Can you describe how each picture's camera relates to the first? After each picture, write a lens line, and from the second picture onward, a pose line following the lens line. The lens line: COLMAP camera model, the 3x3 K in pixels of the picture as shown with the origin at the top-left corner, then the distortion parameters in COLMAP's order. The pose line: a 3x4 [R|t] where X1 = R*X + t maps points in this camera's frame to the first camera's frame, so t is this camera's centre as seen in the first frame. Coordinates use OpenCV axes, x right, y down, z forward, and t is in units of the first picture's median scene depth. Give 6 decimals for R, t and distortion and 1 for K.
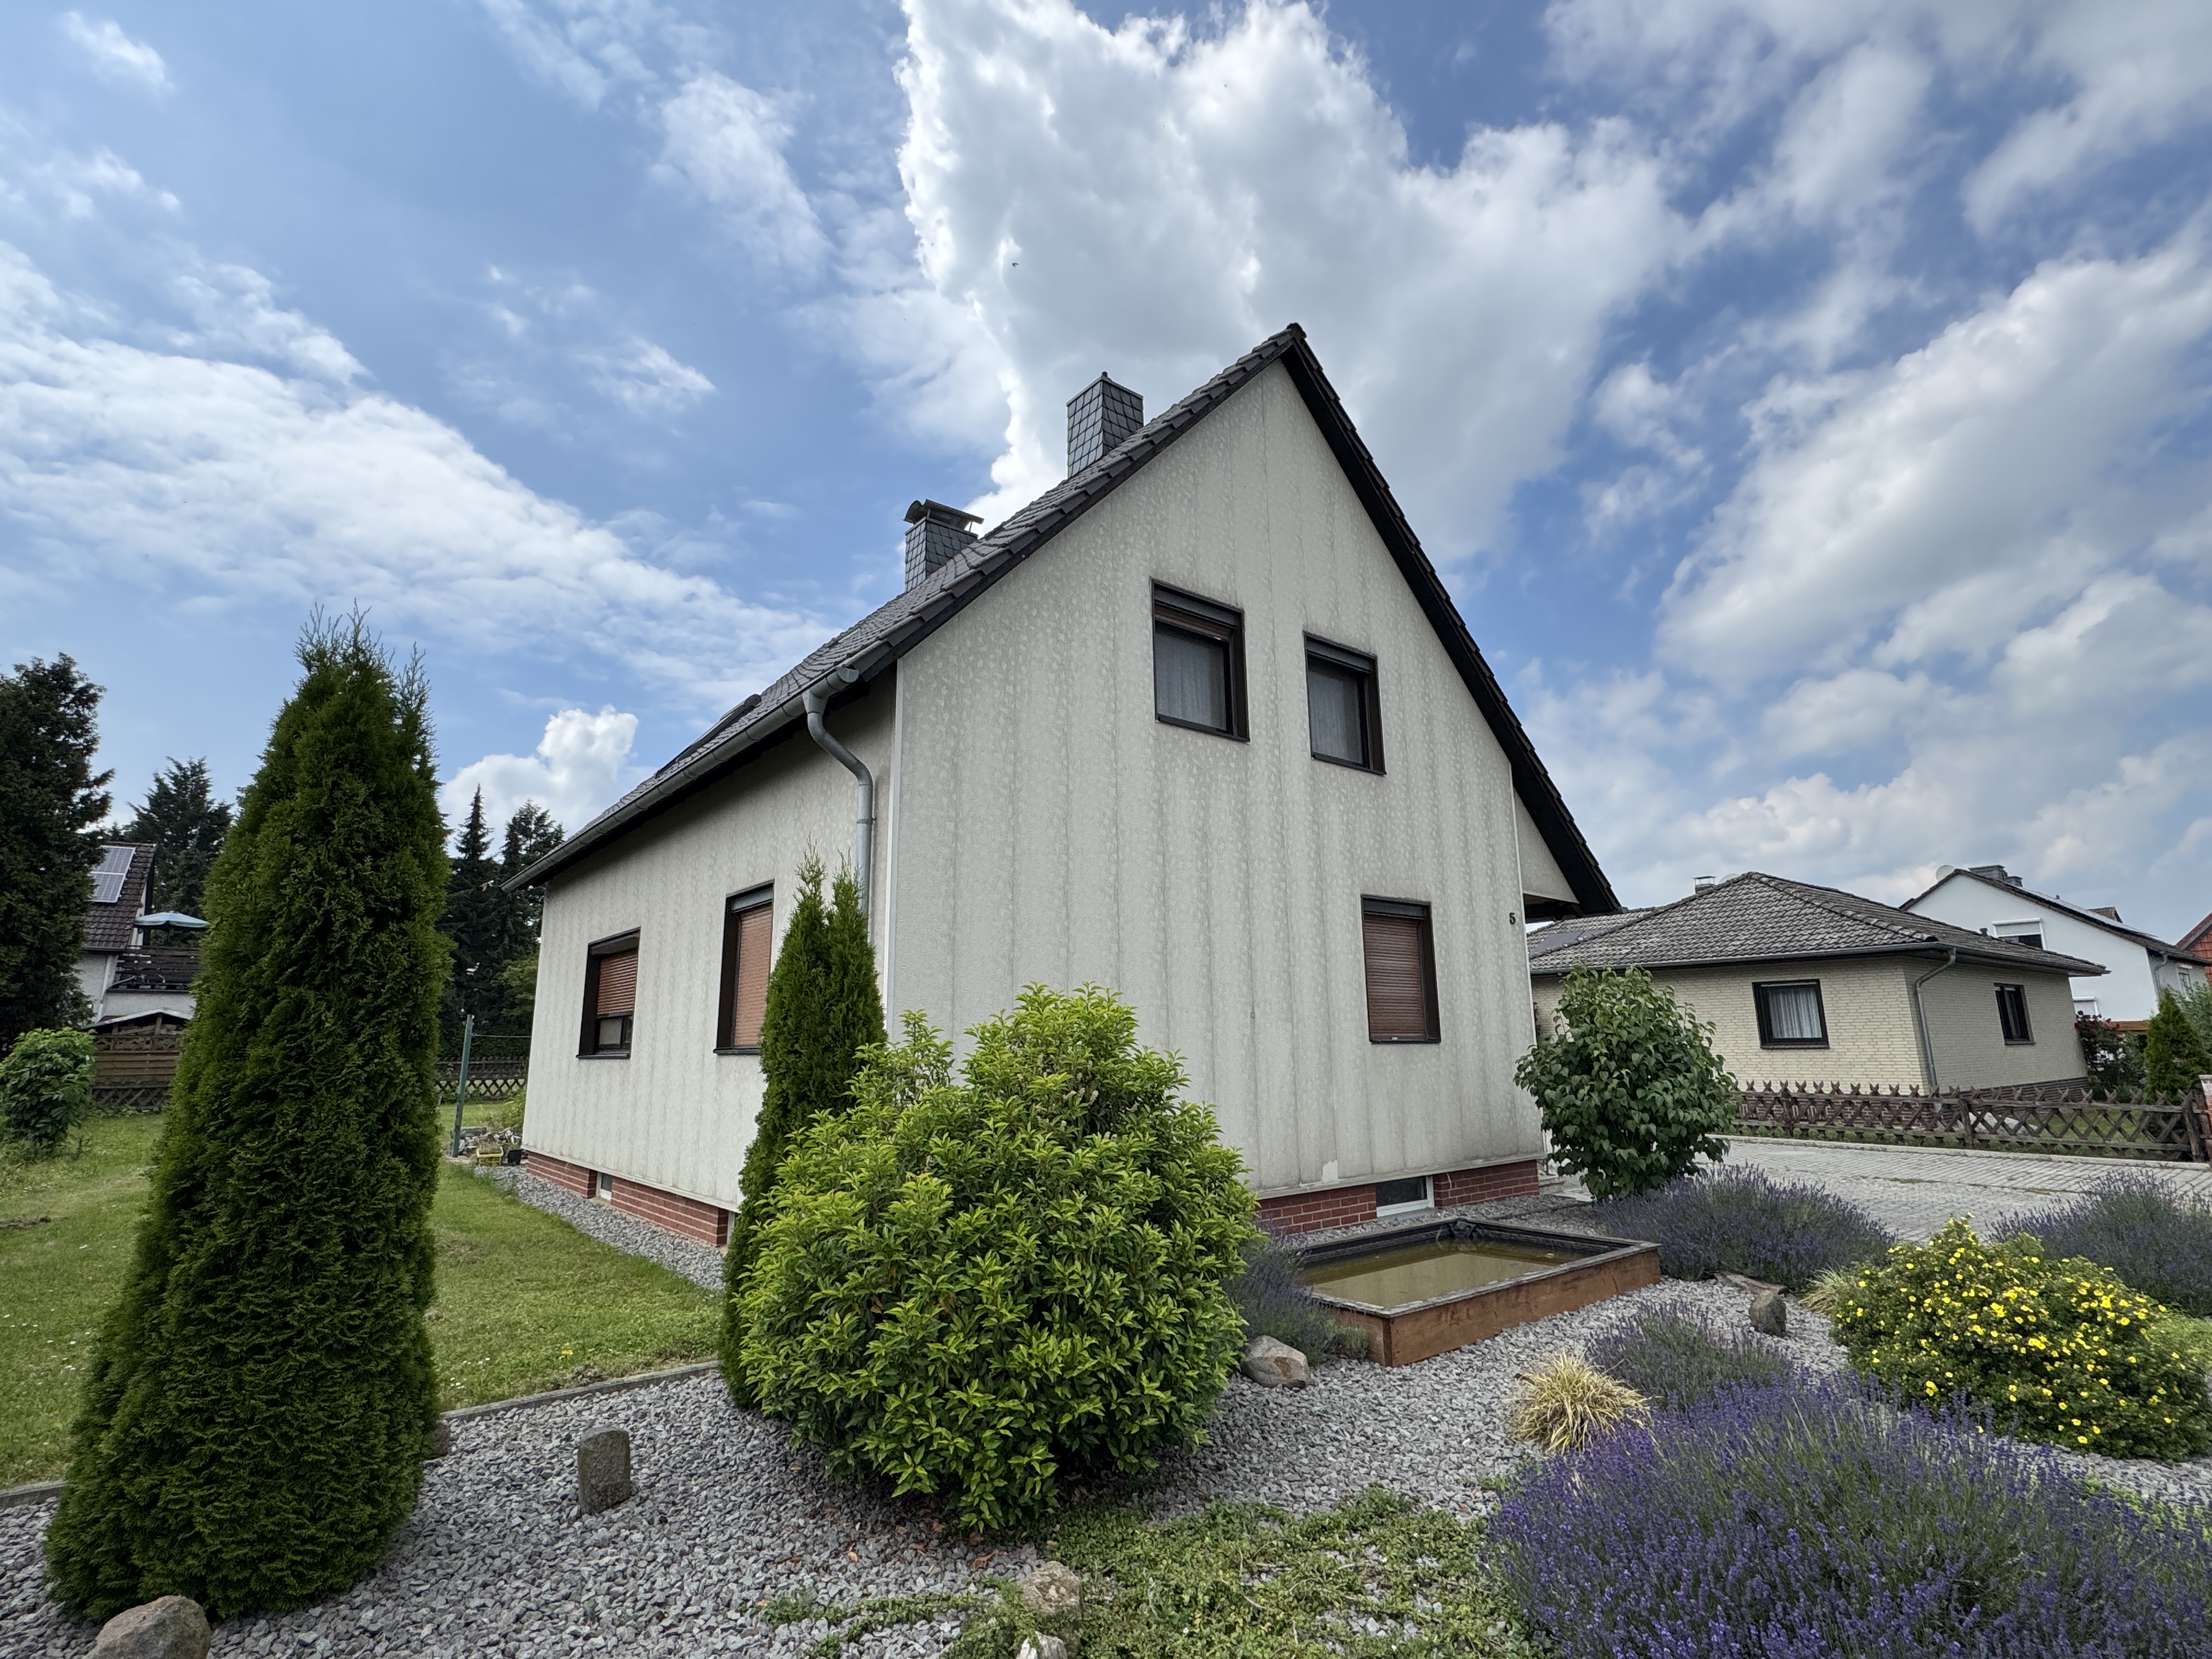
lens RADIAL K [[1001.1, 0, 989.0], [0, 1001.1, 837.7], [0, 0, 1]] dist [-0.001616, -0.000440]
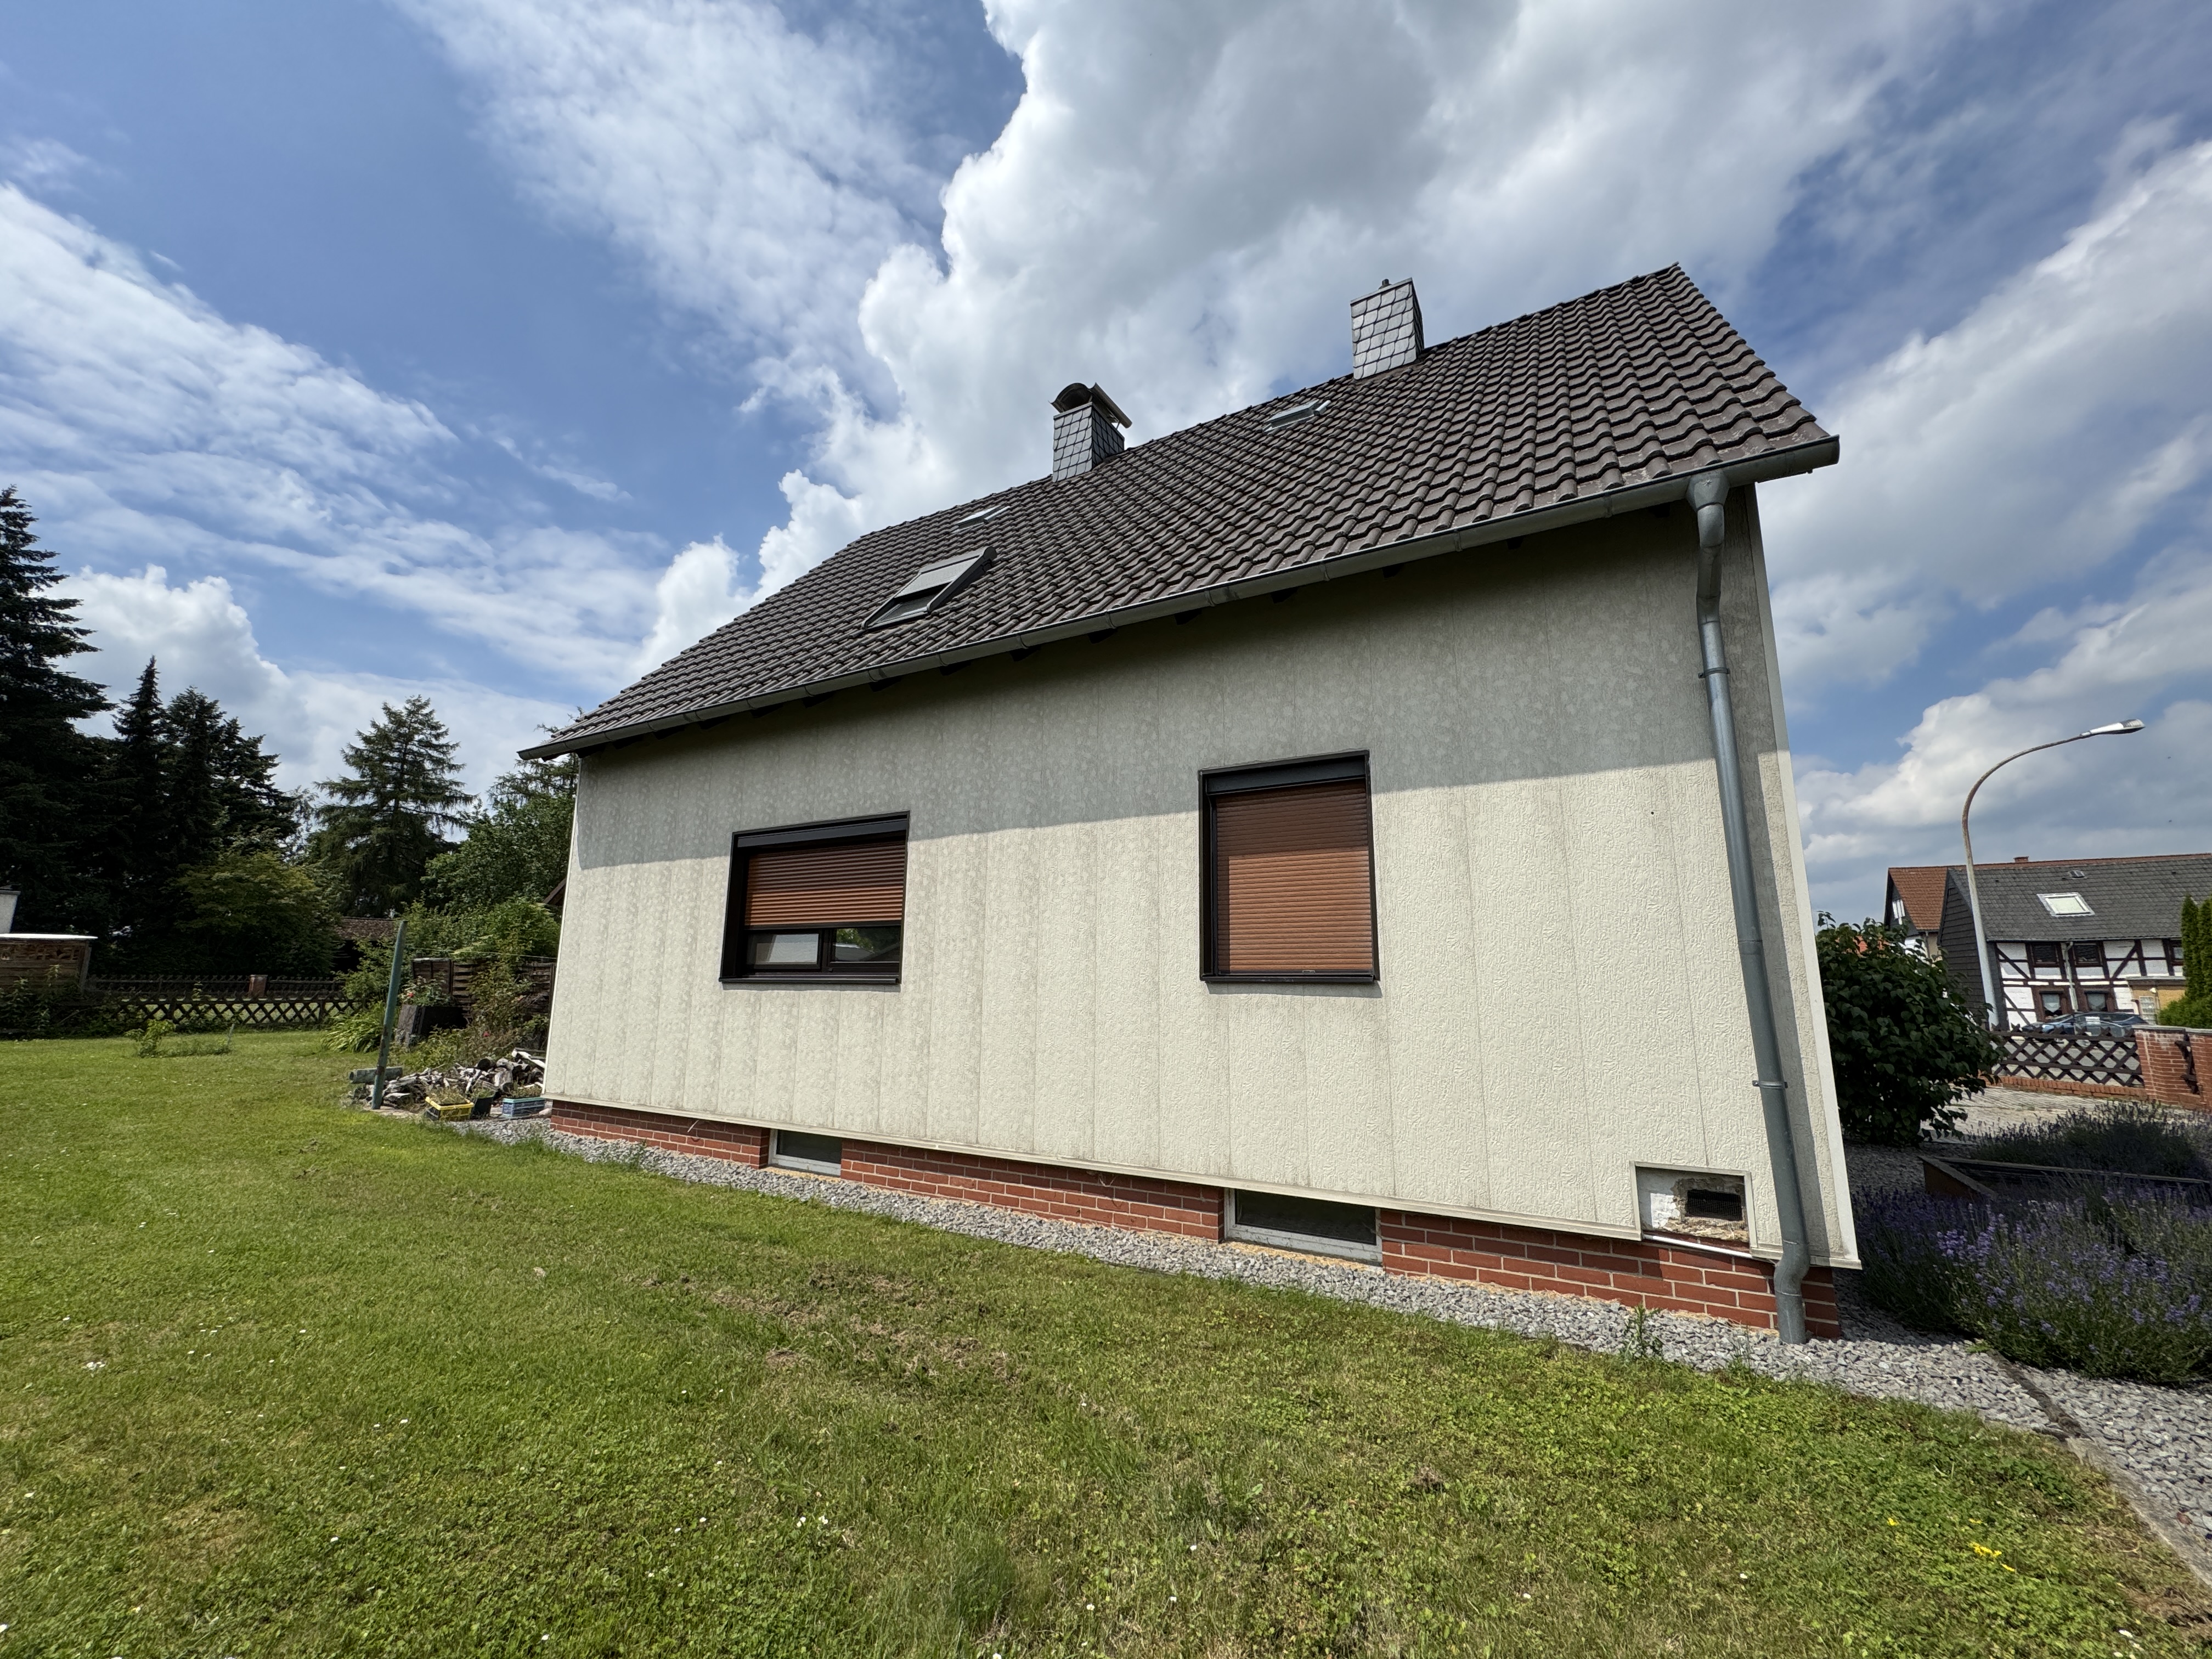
lens RADIAL K [[898.8, 0, 1103.6], [0, 898.8, 816.2], [0, 0, 1]] dist [-0.011227, 0.002524]
pose [[0.931424, 0.103585, 0.348882, -0.289802], [-0.107376, 0.994182, -0.008510, 0.053519], [-0.347734, -0.029535, 0.937128, 0.201679]]
